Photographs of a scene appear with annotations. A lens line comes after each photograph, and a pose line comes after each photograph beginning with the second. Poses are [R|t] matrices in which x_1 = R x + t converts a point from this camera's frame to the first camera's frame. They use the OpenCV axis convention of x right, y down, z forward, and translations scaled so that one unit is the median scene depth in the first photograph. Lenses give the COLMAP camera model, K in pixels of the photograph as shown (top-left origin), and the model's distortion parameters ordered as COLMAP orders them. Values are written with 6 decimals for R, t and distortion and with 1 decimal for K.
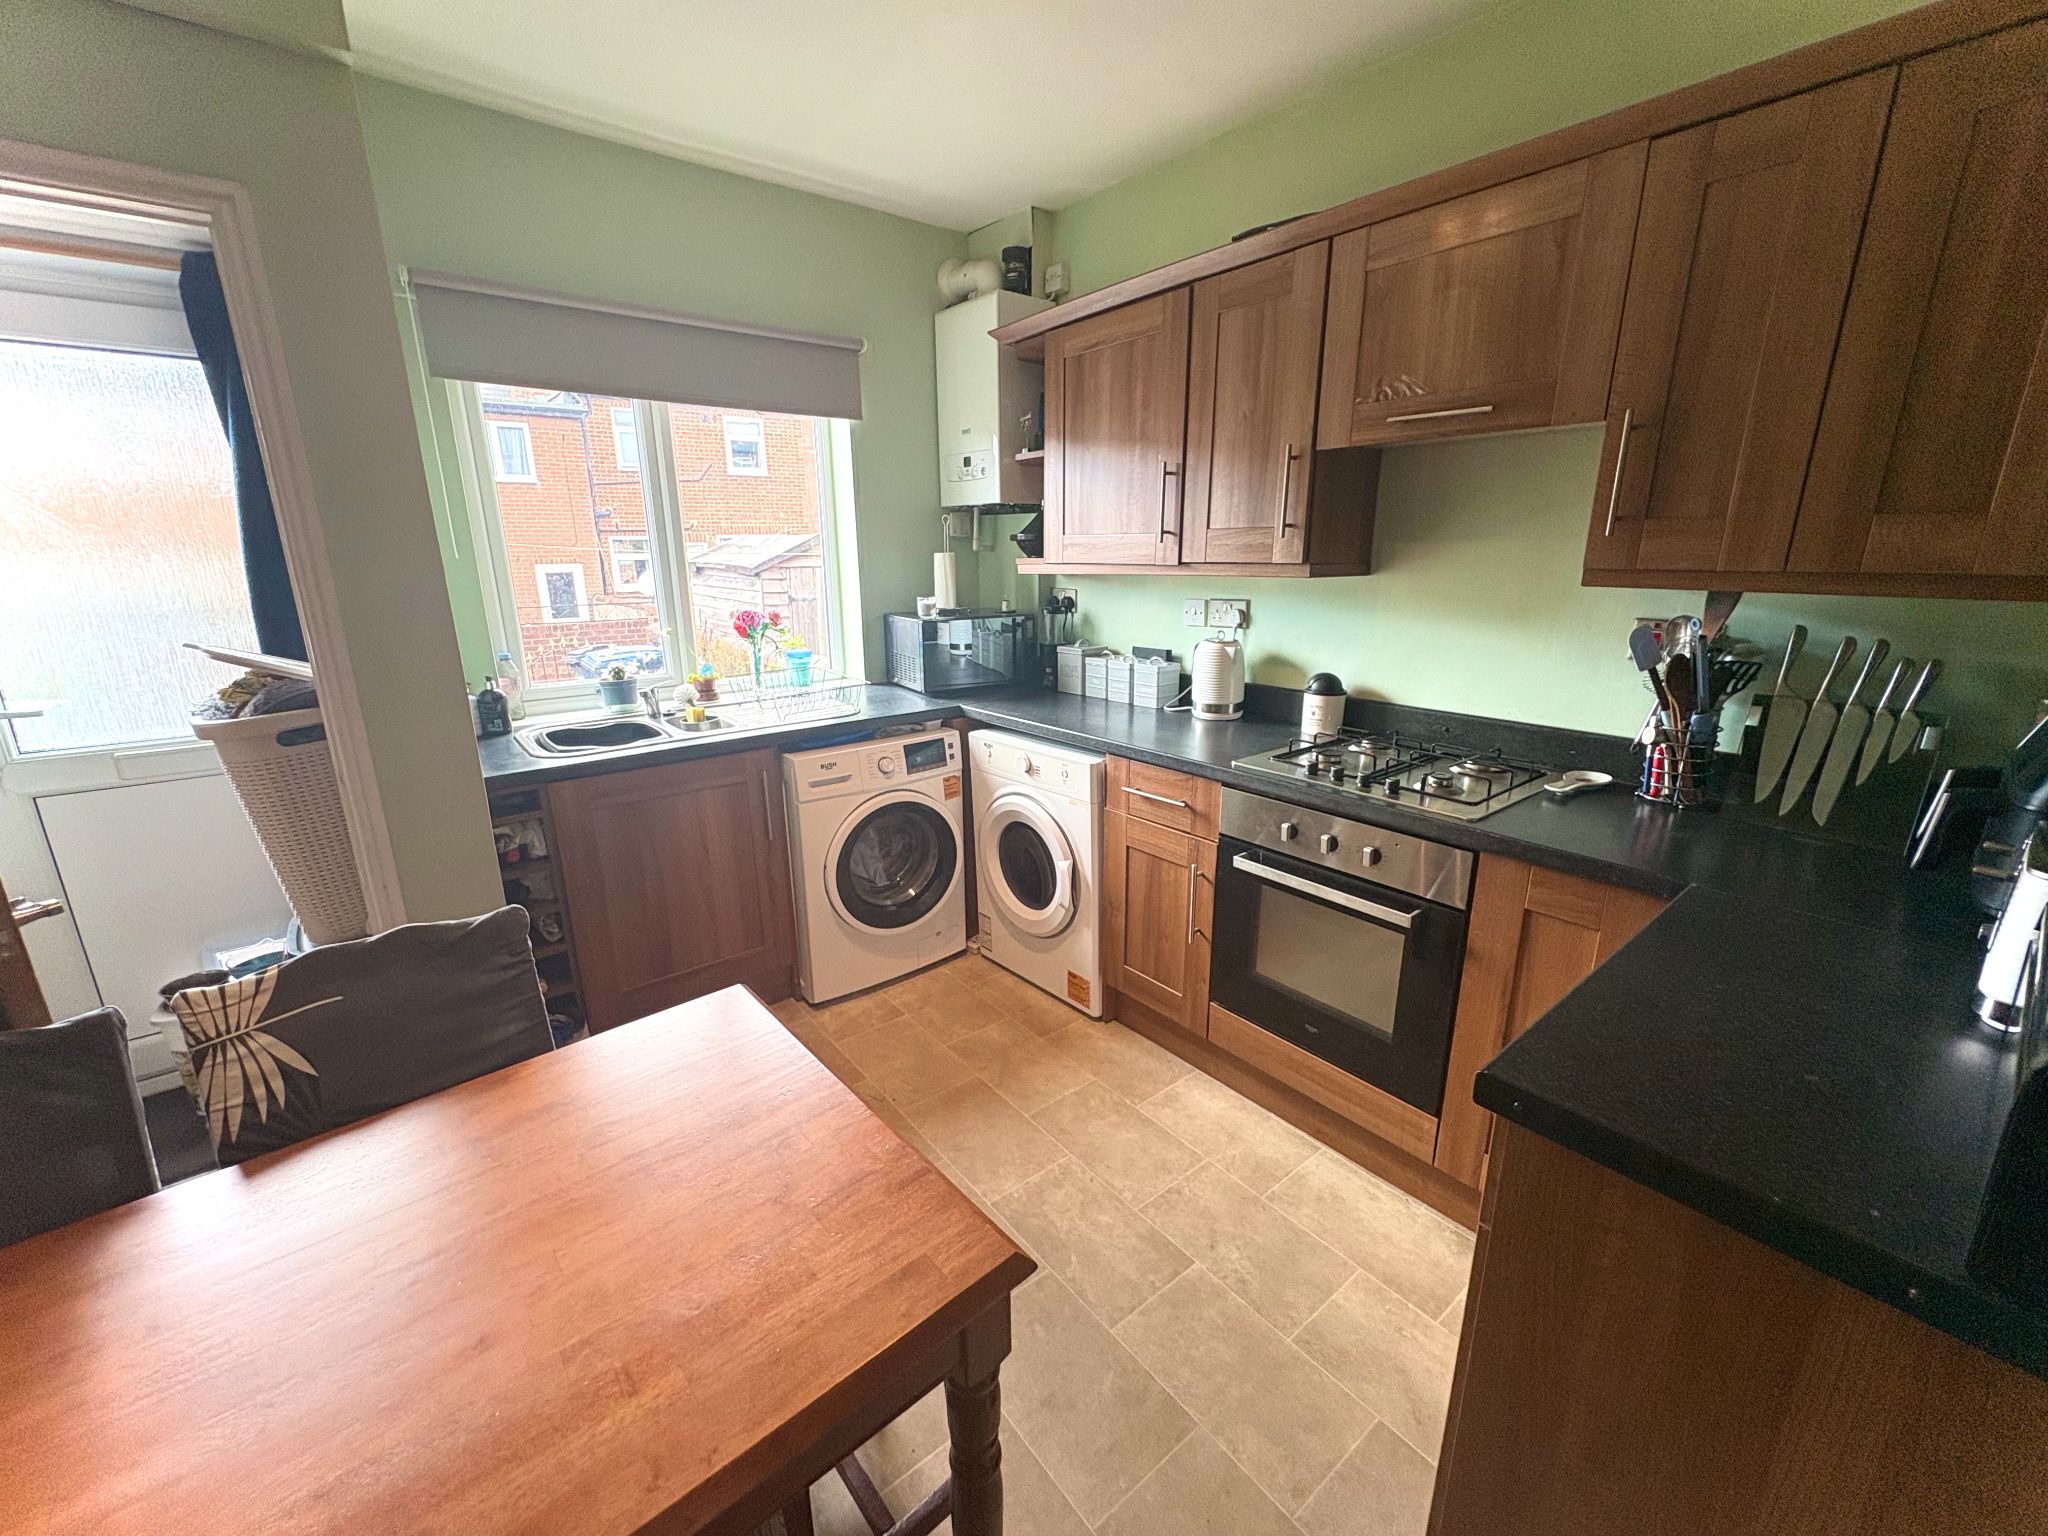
lens RADIAL K [[825.0, 0, 1025.5], [0, 825.0, 770.2], [0, 0, 1]] dist [-0.000289, -0.000066]
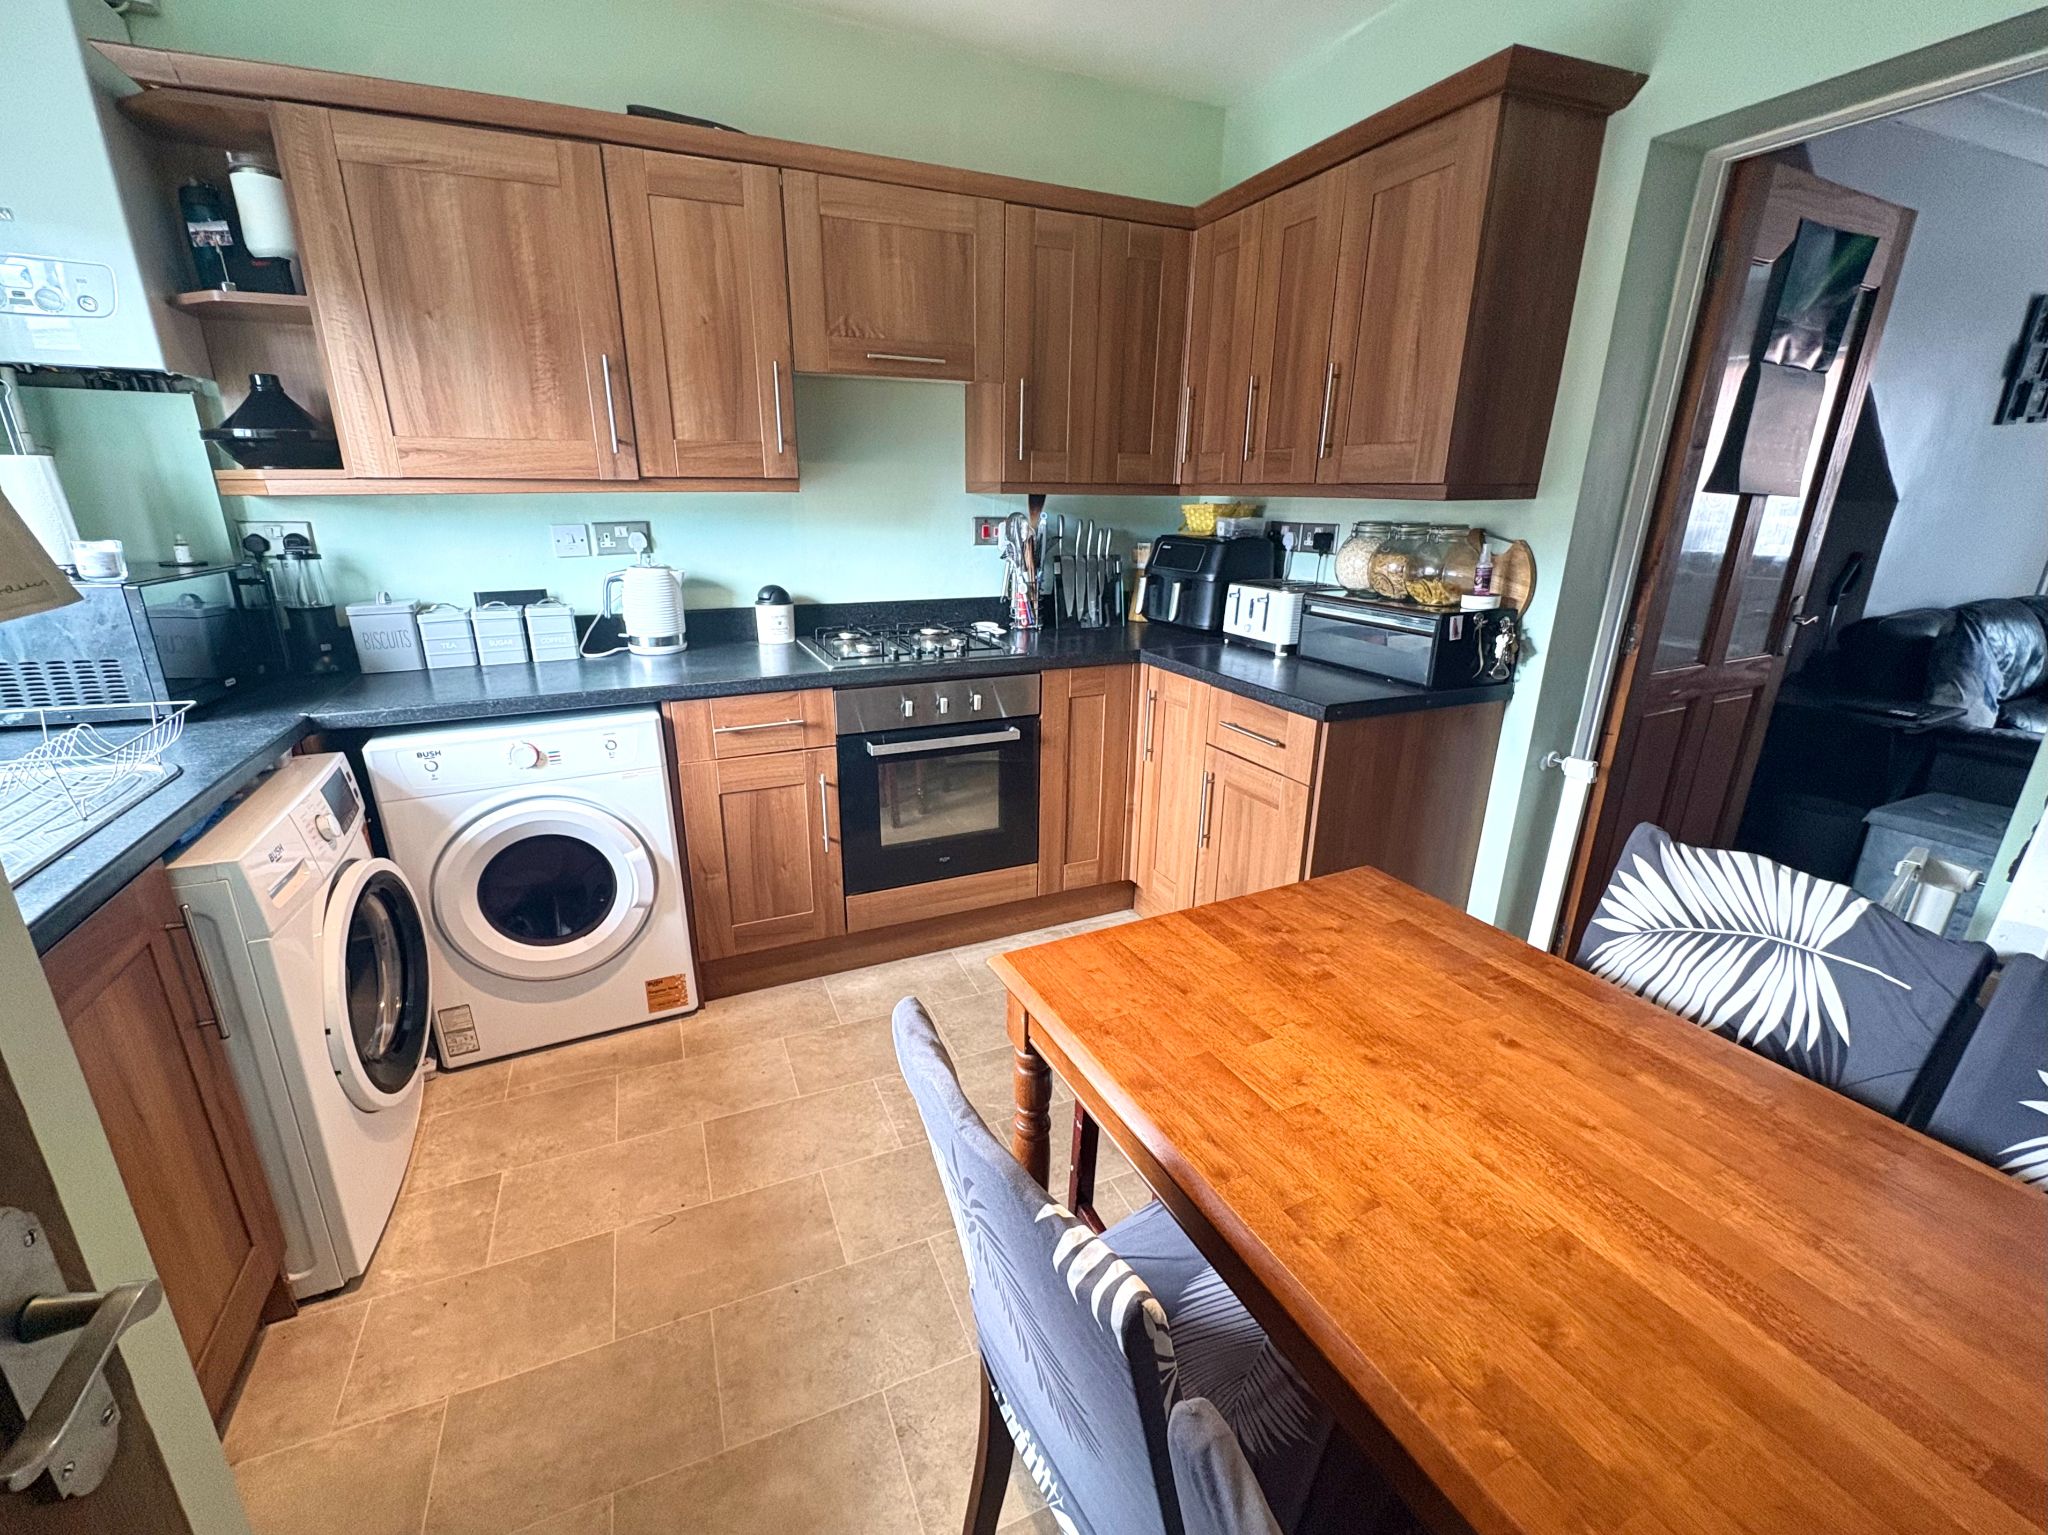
lens RADIAL K [[857.2, 0, 1008.5], [0, 857.2, 764.2], [0, 0, 1]] dist [0.004302, 0.000199]
pose [[0.264367, -0.288490, 0.920263, -0.647273], [0.244752, 0.943041, 0.225320, -0.073322], [-0.932849, 0.165669, 0.319918, 0.396180]]
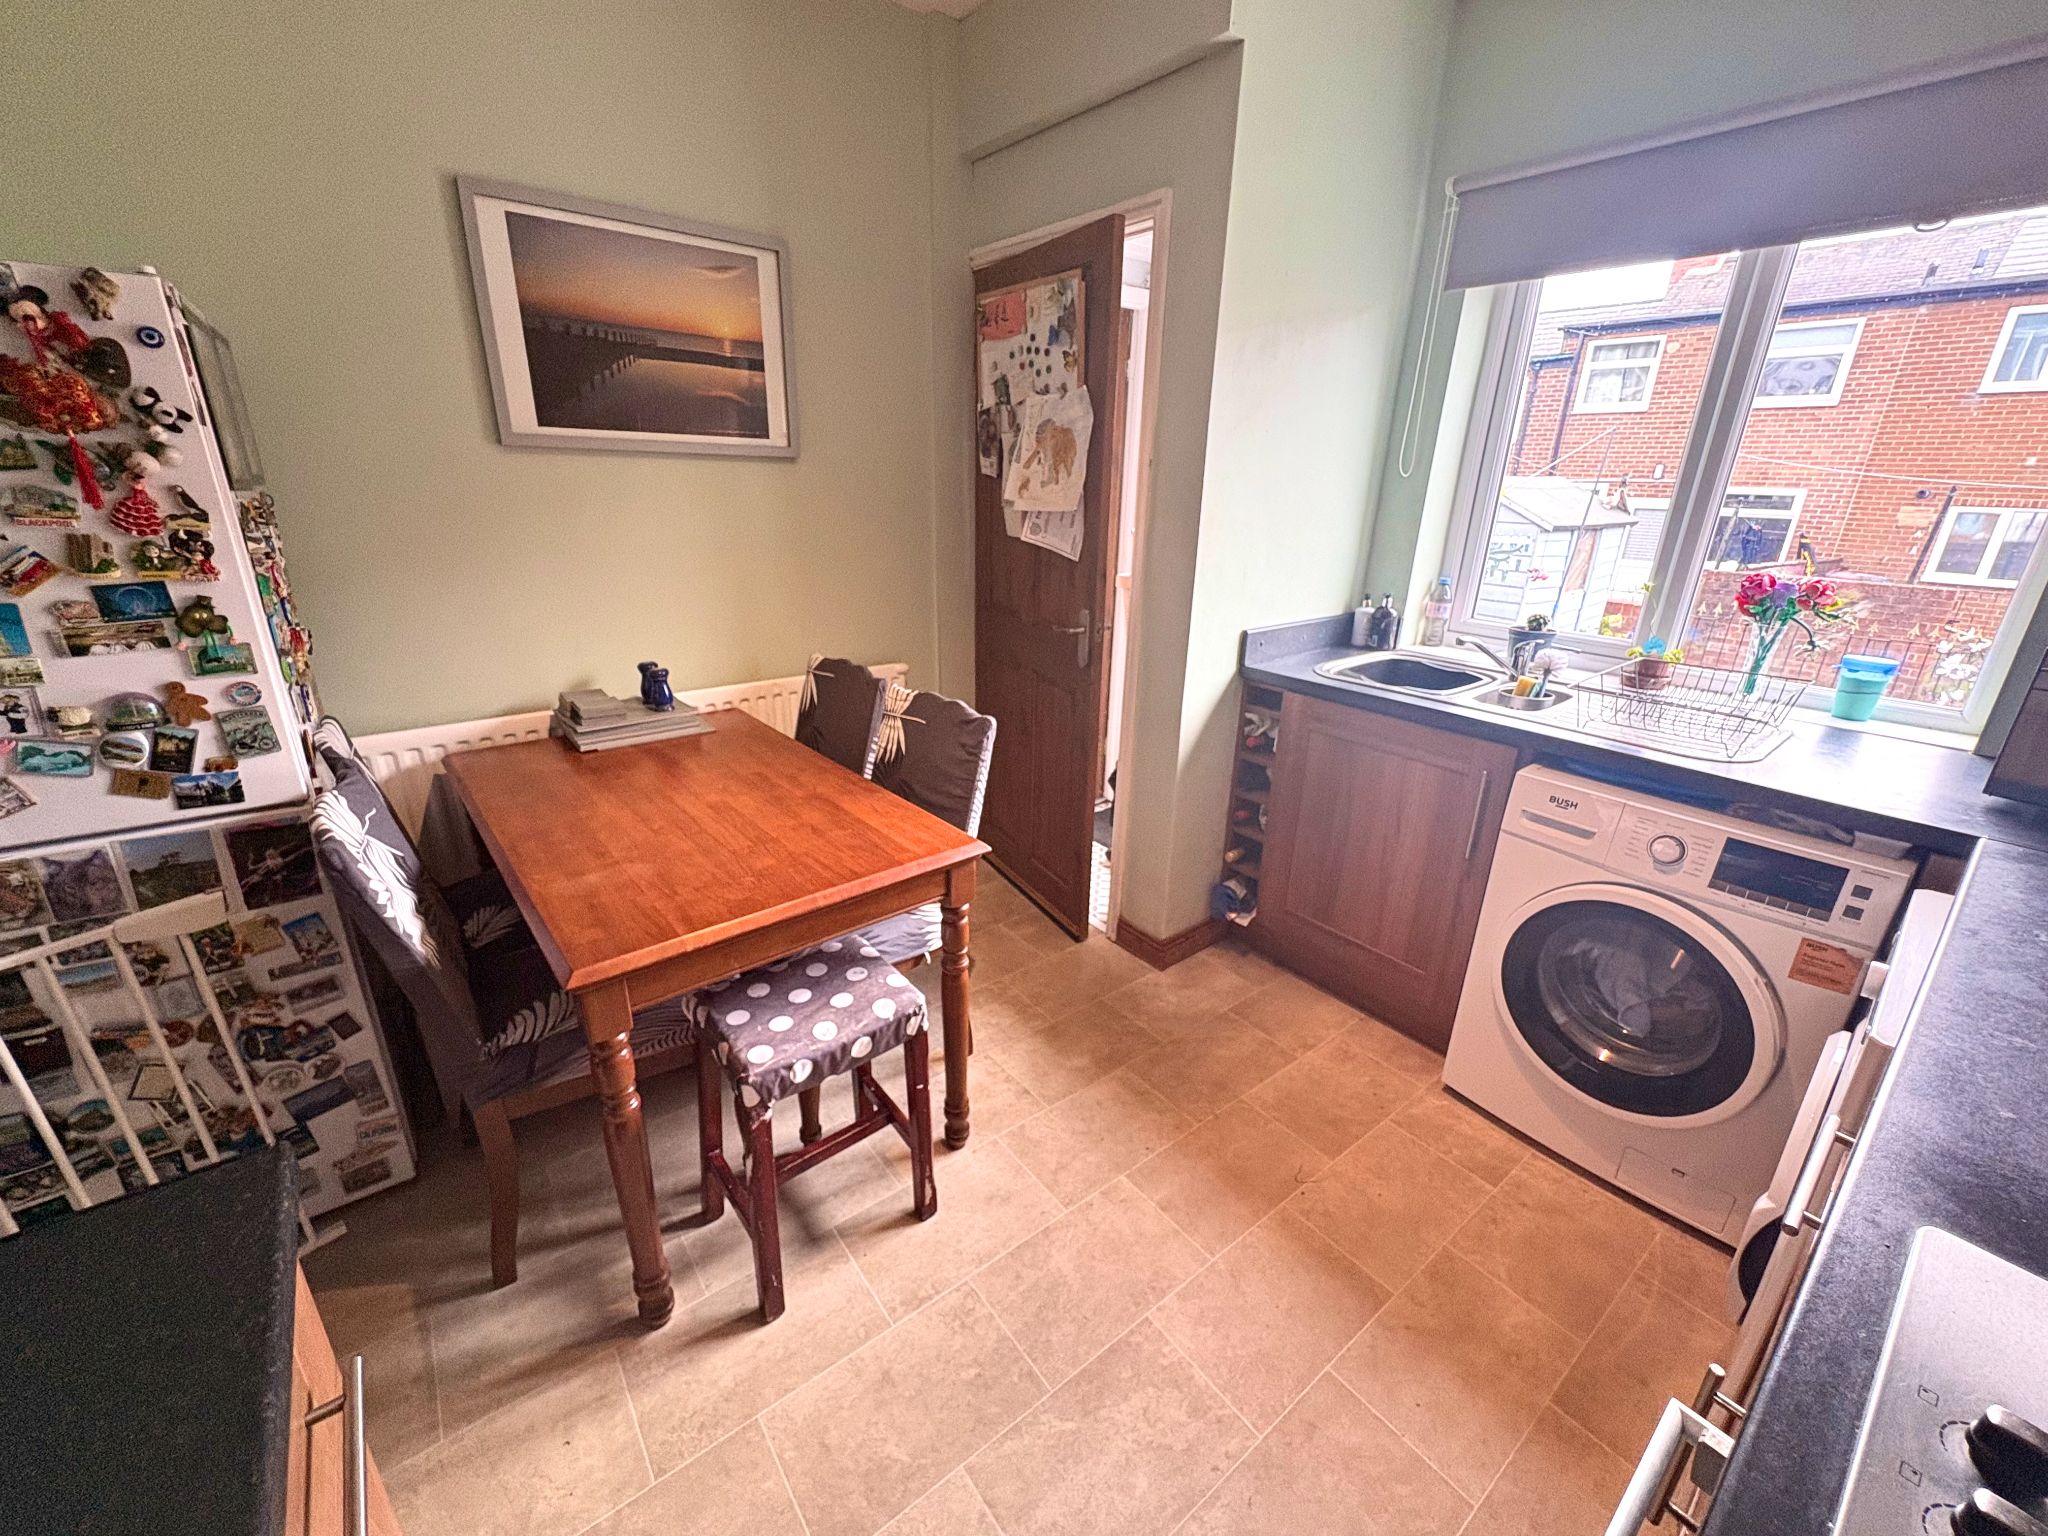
lens RADIAL K [[825.0, 0, 1026.2], [0, 825.0, 770.3], [0, 0, 1]] dist [-0.000289, -0.000066]
pose [[-0.017136, 0.352087, -0.935810, 0.415150], [-0.281496, 0.896390, 0.342411, -0.145111], [0.959409, 0.269294, 0.083750, 0.551820]]
